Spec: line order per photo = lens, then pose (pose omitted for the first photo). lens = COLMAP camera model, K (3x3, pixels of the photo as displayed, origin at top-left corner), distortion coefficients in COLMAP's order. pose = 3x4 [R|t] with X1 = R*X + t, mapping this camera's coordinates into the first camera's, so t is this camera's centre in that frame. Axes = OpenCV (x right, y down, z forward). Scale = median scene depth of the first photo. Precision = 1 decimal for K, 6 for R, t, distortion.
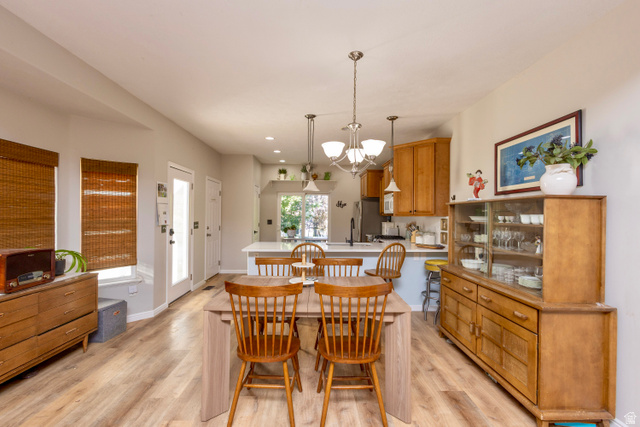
lens RADIAL K [[296.1, 0, 320.0], [0, 296.1, 213.5], [0, 0, 1]] dist [0.000846, 0.000288]
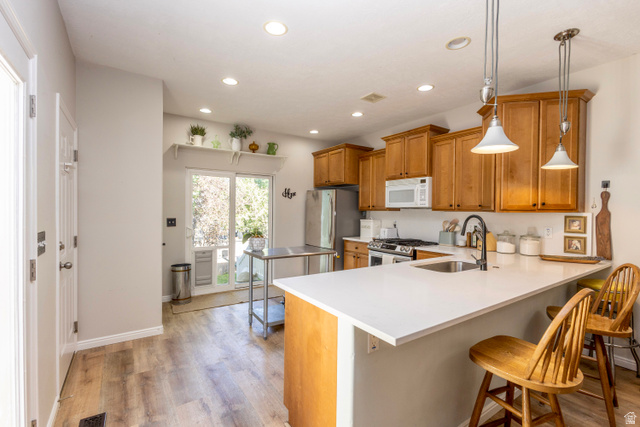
lens RADIAL K [[296.1, 0, 320.0], [0, 296.1, 213.5], [0, 0, 1]] dist [0.000846, 0.000288]
pose [[0.842455, -0.004026, 0.538751, -0.232976], [-0.006333, 0.999829, 0.017375, 0.001987], [-0.538729, -0.018050, 0.842286, 0.405947]]
